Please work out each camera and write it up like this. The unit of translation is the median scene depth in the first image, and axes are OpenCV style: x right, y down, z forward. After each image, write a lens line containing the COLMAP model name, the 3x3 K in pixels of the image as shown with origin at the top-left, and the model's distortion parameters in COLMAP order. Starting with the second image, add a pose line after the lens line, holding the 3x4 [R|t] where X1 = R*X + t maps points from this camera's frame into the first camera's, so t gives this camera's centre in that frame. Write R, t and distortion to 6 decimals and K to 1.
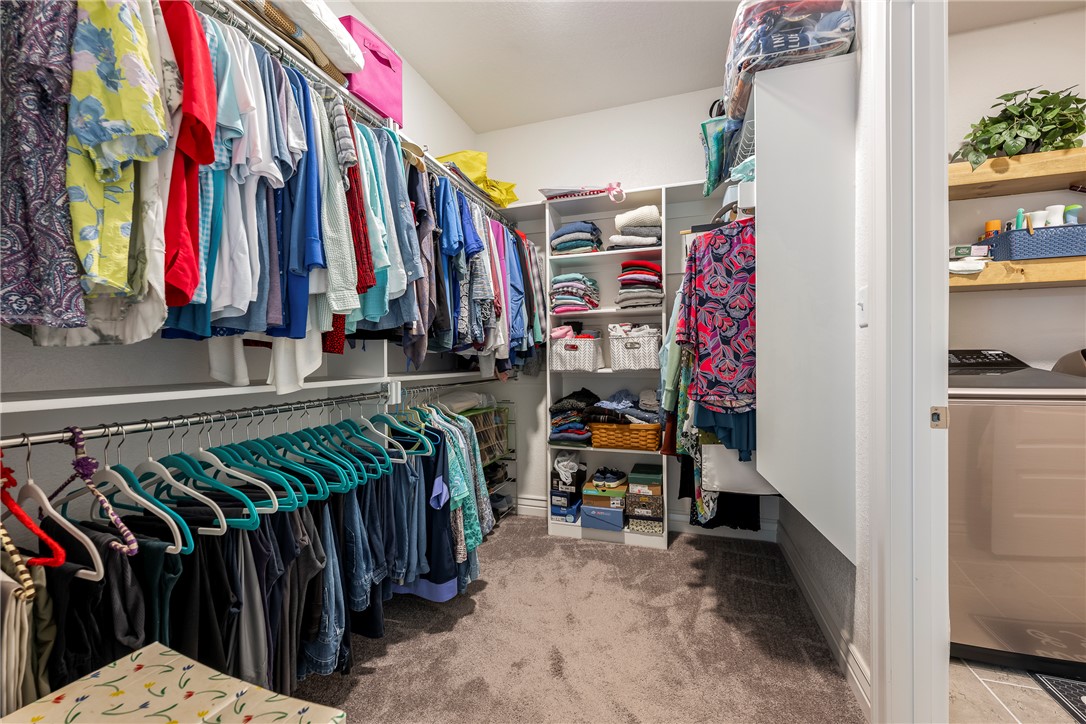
lens RADIAL K [[420.9, 0, 543.0], [0, 420.9, 362.0], [0, 0, 1]] dist [-0.003623, -0.000260]
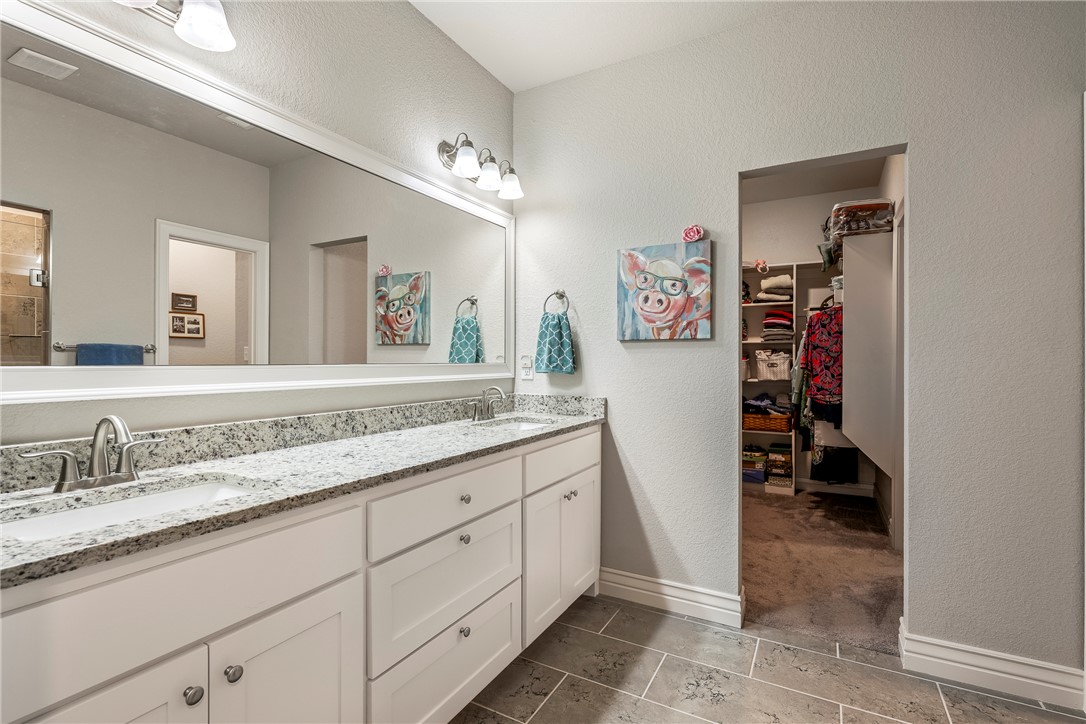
lens RADIAL K [[502.8, 0, 543.0], [0, 502.8, 362.0], [0, 0, 1]] dist [-0.000731, -0.000051]
pose [[0.983171, 0.012525, -0.182257, -0.382766], [-0.012975, 0.999915, -0.001277, -0.048458], [0.182226, 0.003620, 0.983250, -1.335580]]
